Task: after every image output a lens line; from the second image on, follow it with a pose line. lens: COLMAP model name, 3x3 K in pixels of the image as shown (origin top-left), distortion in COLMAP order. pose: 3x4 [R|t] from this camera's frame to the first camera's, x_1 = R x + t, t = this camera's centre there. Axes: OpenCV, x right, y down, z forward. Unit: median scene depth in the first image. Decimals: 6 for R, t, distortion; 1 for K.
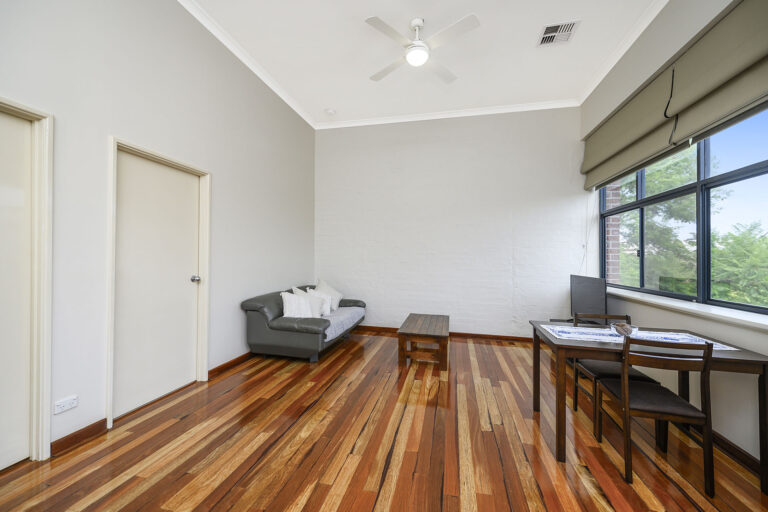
lens RADIAL K [[306.2, 0, 384.0], [0, 306.2, 256.0], [0, 0, 1]] dist [0.020362, 0.000013]
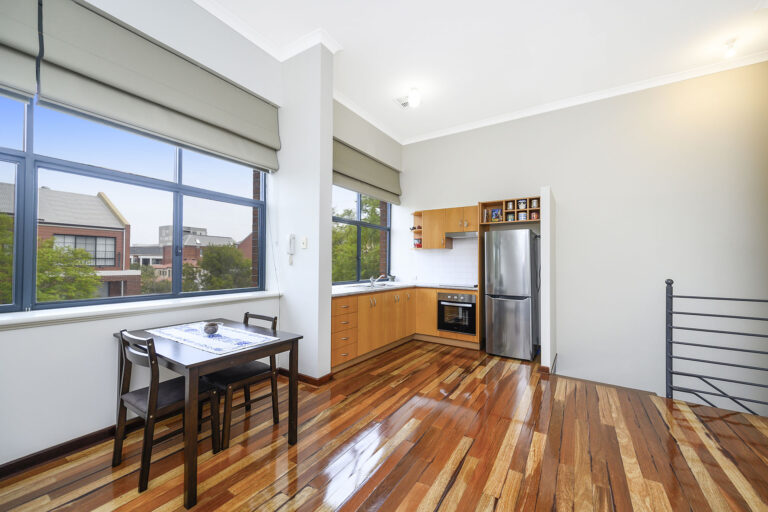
lens RADIAL K [[306.2, 0, 384.0], [0, 306.2, 256.0], [0, 0, 1]] dist [0.020362, 0.000013]
pose [[-0.942419, -0.032113, 0.332890, -0.081717], [-0.039713, 0.999082, -0.016050, 0.008164], [-0.332069, -0.028346, -0.942829, 2.014606]]
